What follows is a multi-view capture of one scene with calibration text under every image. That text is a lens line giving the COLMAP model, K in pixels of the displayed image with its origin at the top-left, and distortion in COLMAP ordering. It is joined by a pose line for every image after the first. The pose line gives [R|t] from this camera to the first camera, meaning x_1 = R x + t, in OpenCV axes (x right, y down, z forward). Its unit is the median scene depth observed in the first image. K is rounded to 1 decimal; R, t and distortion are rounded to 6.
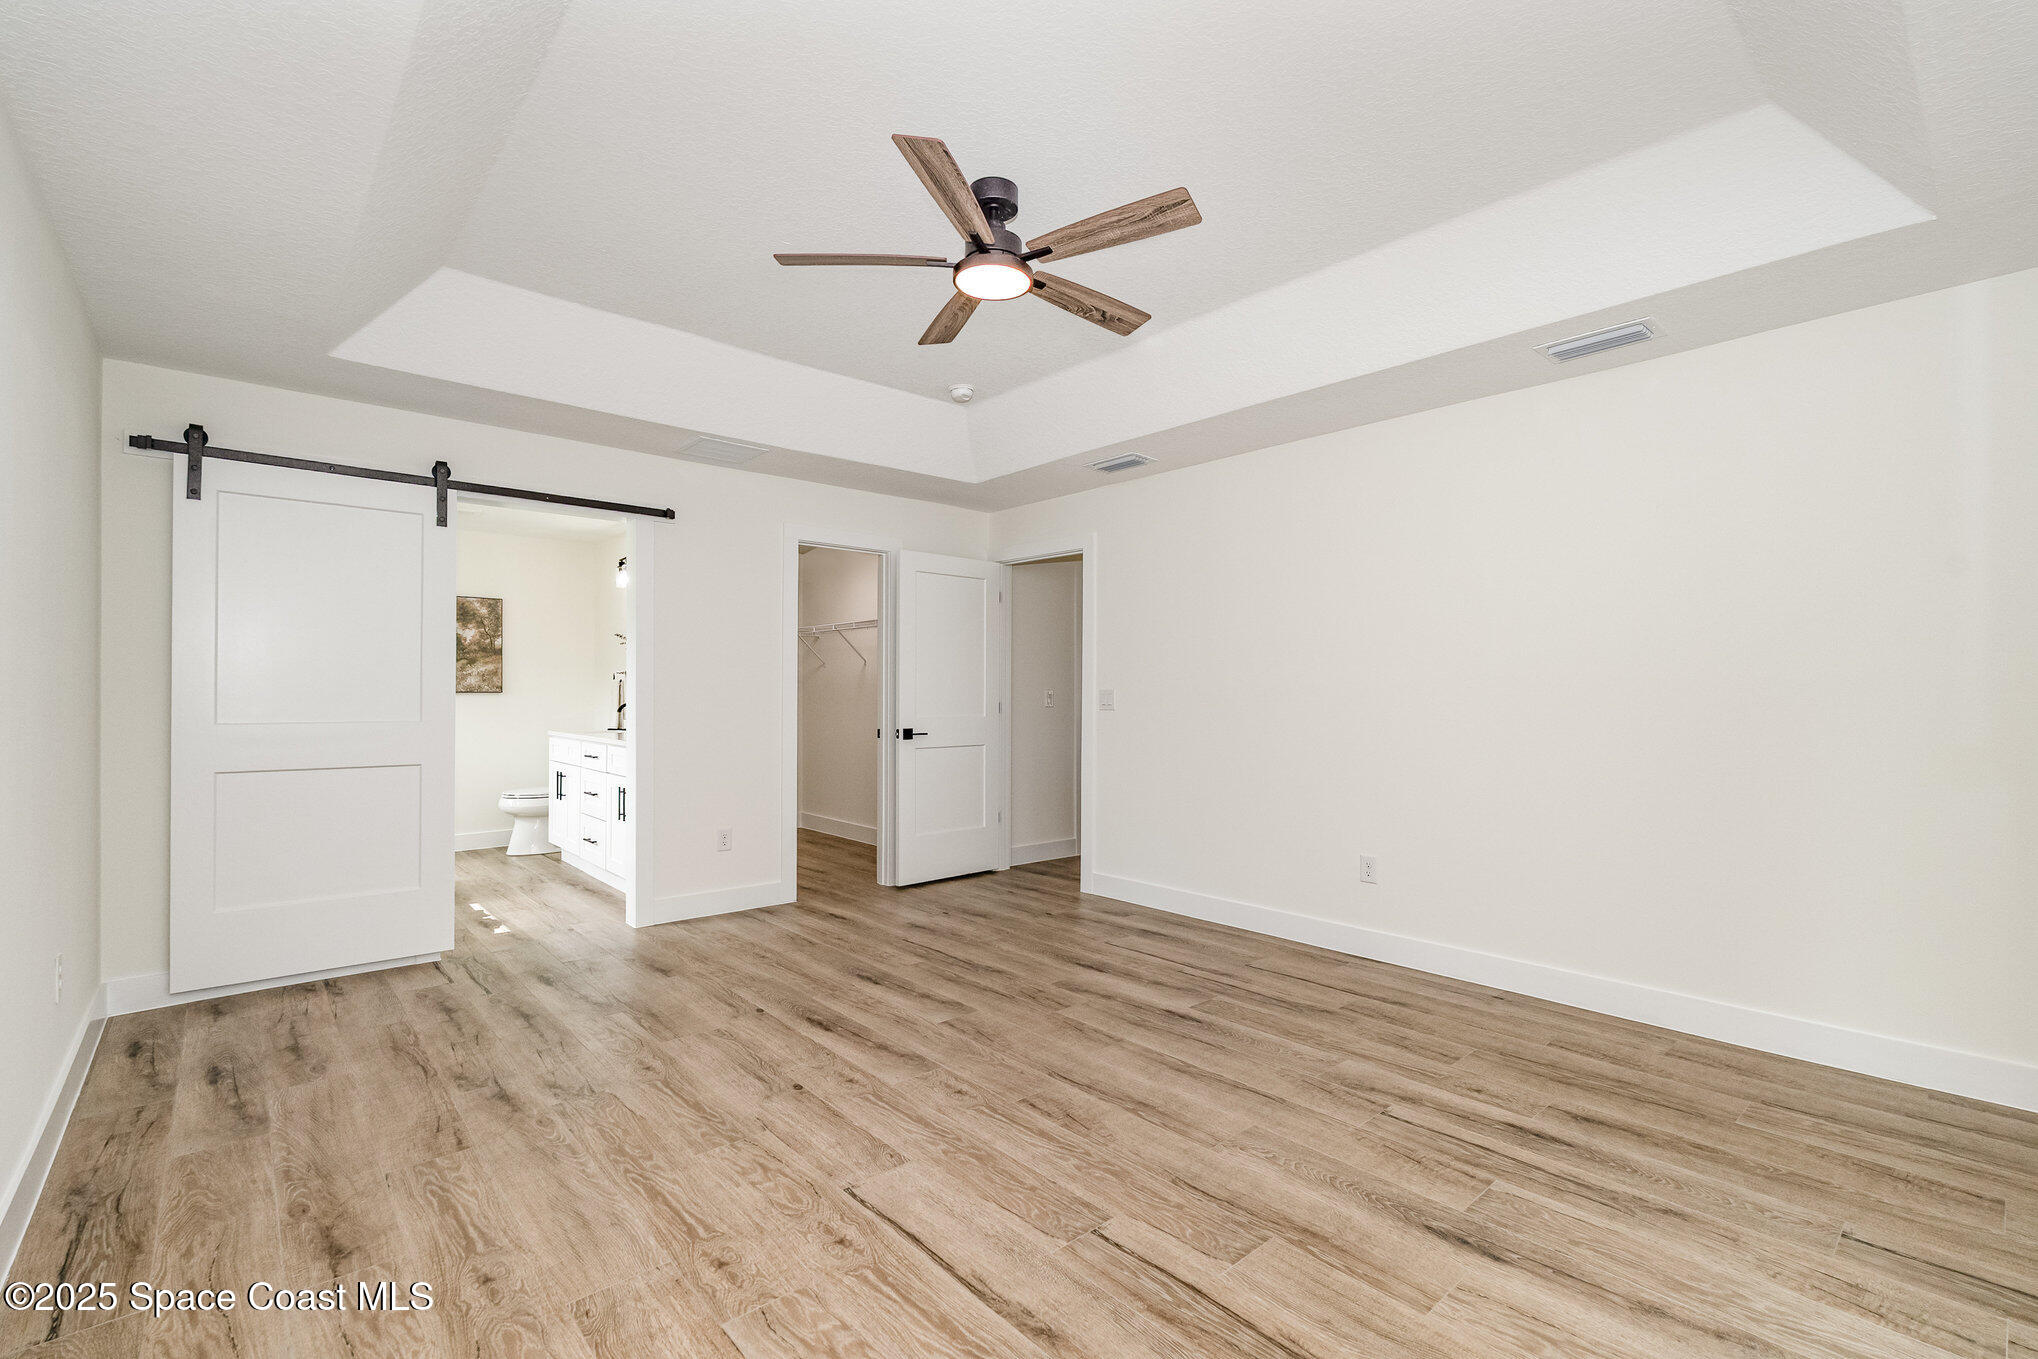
lens RADIAL K [[913.5, 0, 1019.6], [0, 913.5, 683.4], [0, 0, 1]] dist [-0.001148, -0.000127]
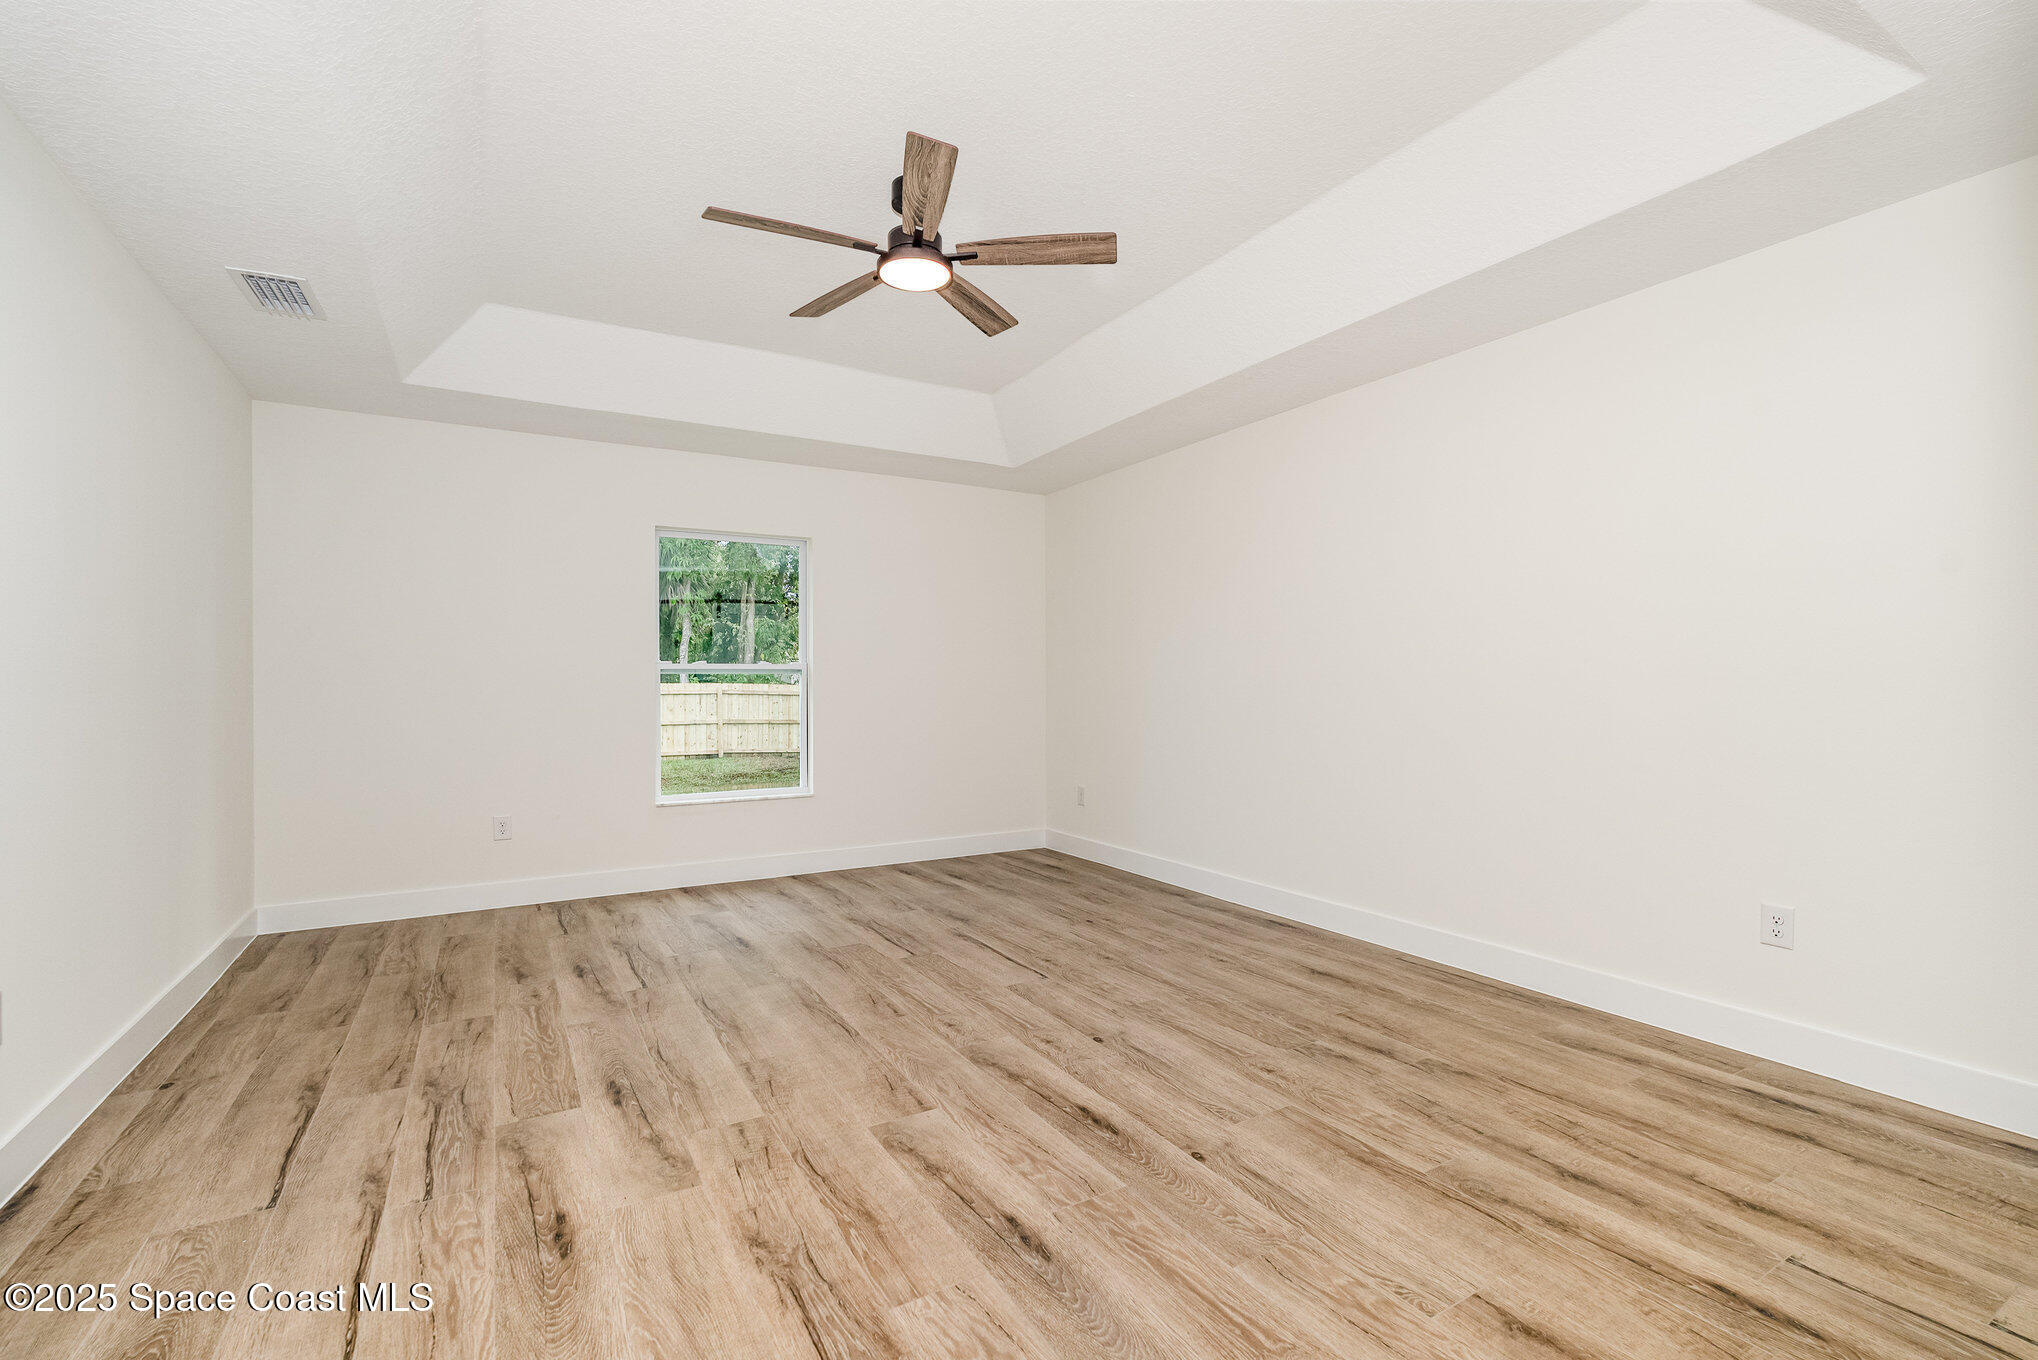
lens RADIAL K [[913.5, 0, 1017.4], [0, 913.5, 682.2], [0, 0, 1]] dist [-0.001148, -0.000127]
pose [[-0.982341, 0.002928, 0.187074, -0.306628], [0.000402, 0.999908, -0.013544, 0.041594], [-0.187097, -0.013230, -0.982252, 1.801624]]
